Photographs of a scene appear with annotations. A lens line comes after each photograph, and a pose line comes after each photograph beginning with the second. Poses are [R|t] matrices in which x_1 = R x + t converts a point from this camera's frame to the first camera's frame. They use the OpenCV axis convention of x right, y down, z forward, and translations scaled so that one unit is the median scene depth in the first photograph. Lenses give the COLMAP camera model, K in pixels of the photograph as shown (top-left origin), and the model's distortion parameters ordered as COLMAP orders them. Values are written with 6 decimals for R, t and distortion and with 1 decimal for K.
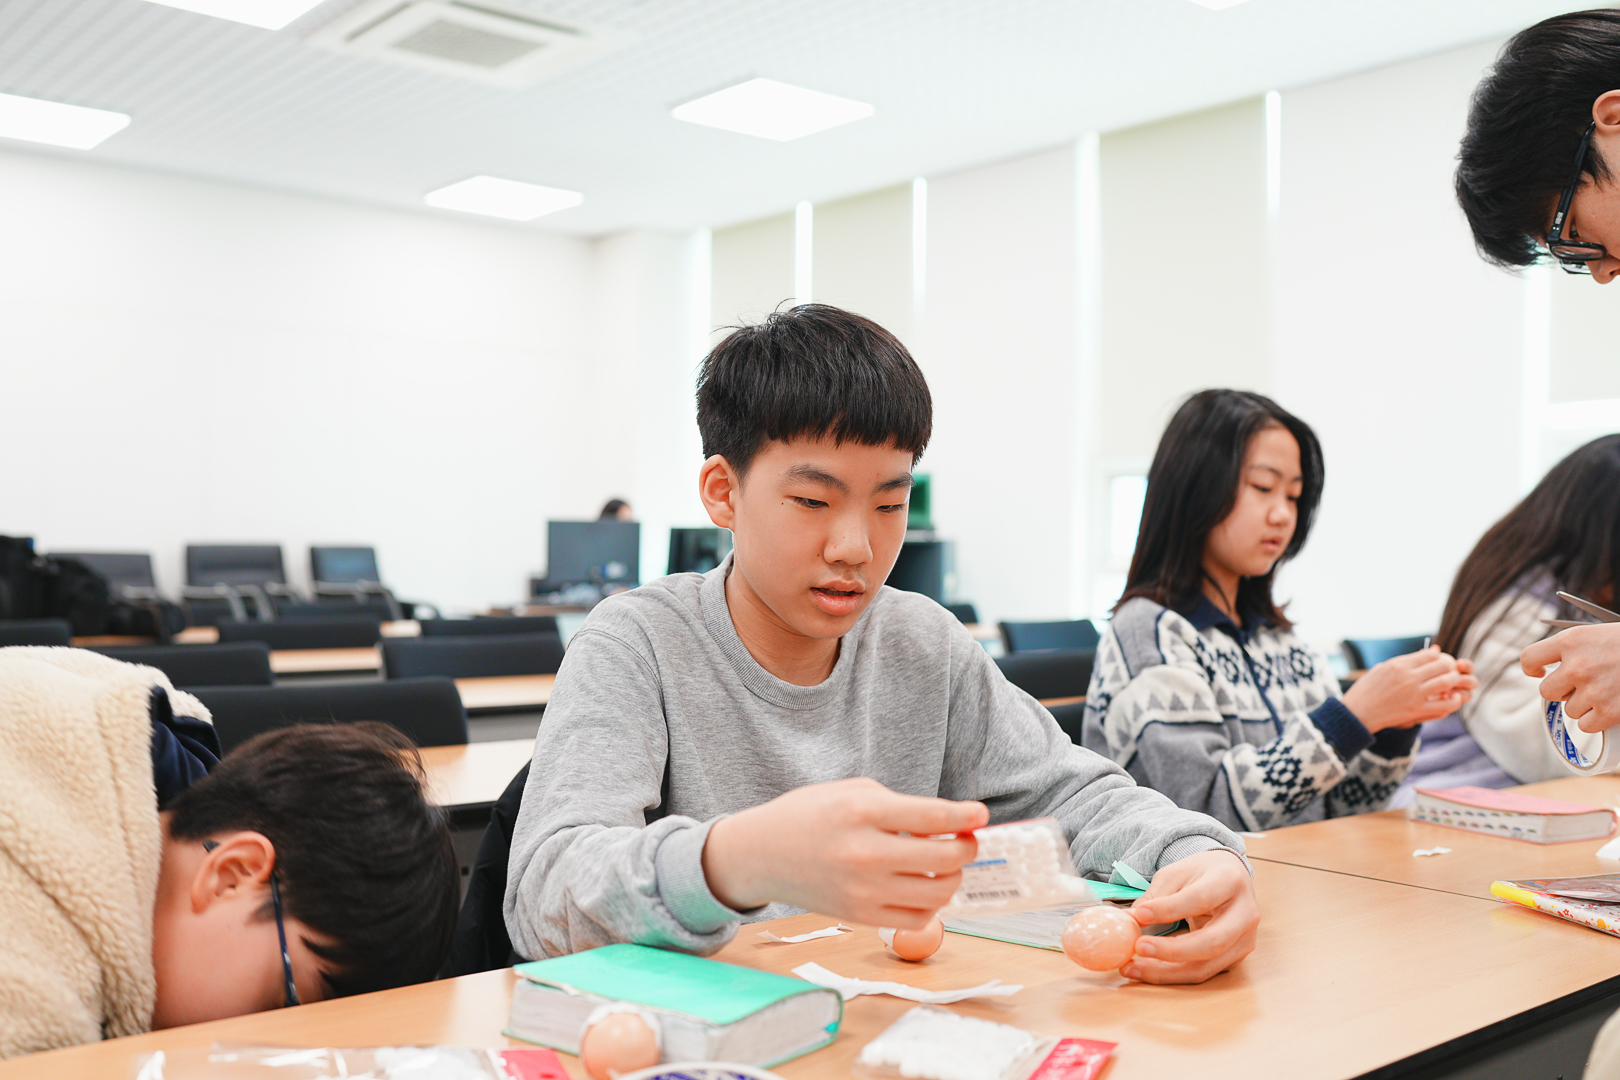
lens RADIAL K [[1604.9, 0, 810.0], [0, 1604.9, 540.0], [0, 0, 1]] dist [0.001989, 0.002603]
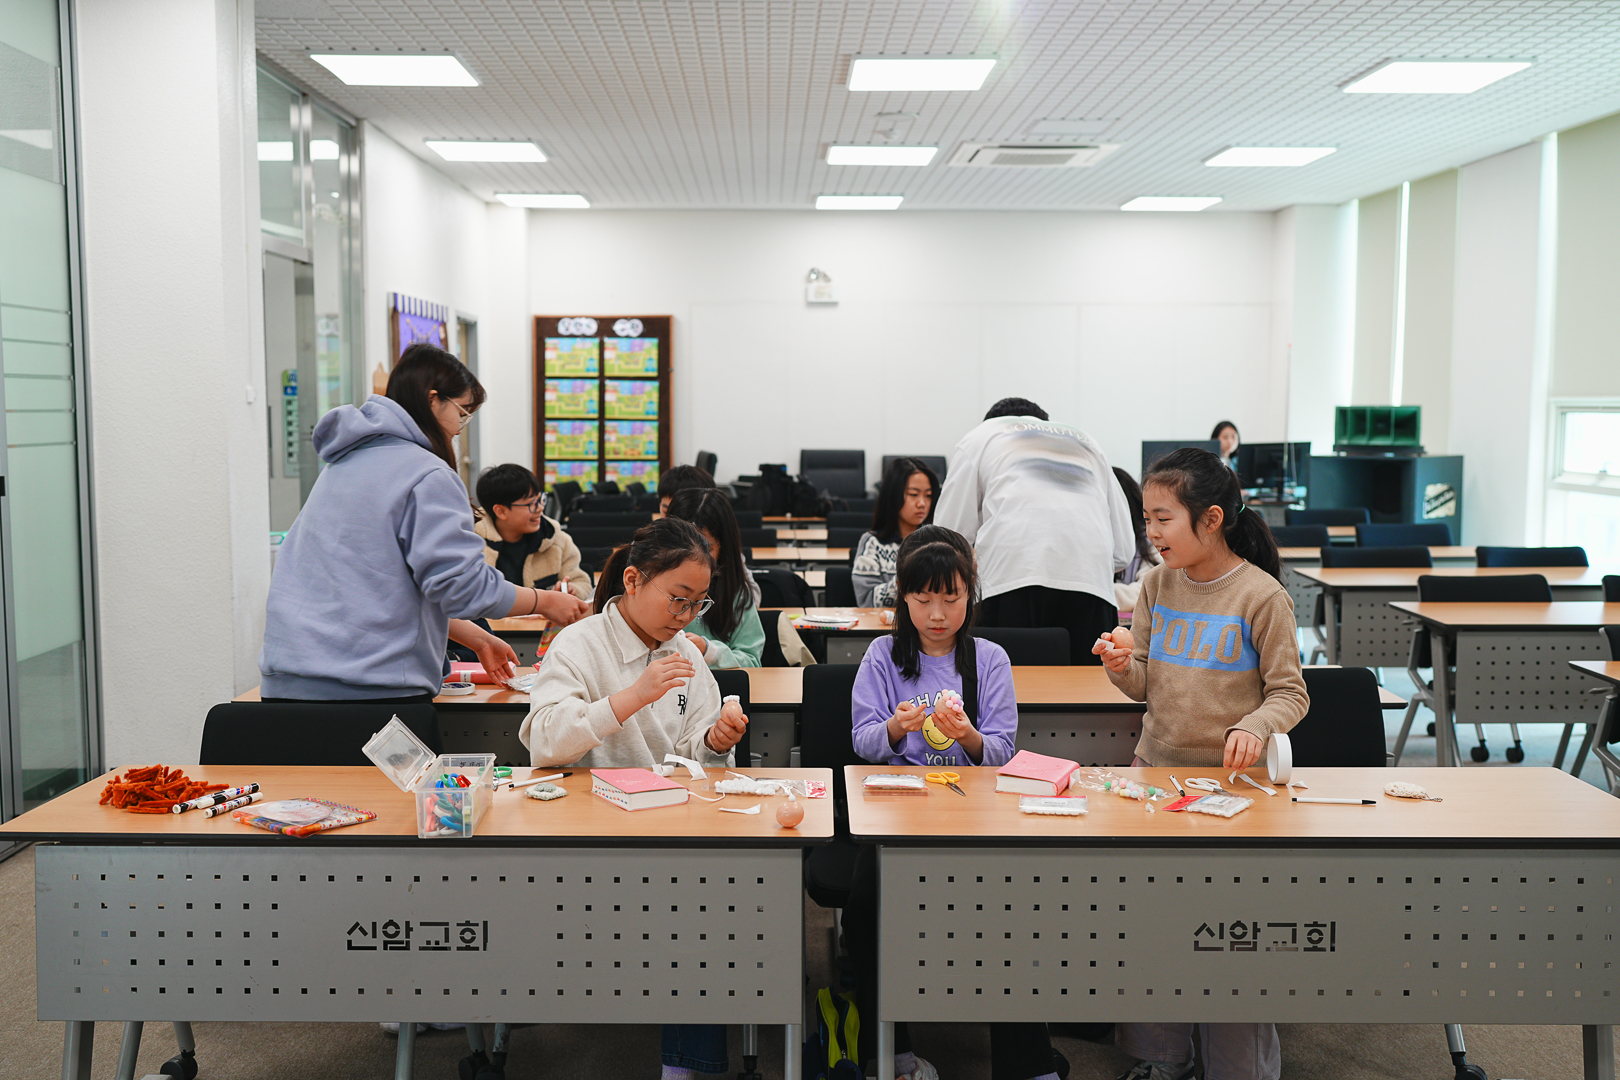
lens RADIAL K [[1666.5, 0, 810.0], [0, 1666.5, 540.0], [0, 0, 1]] dist [-0.165620, 0.244145]
pose [[0.773090, 0.046080, -0.632620, 0.541385], [0.015794, 0.995650, 0.091823, -0.060783], [0.634099, -0.080979, 0.769000, -0.369510]]
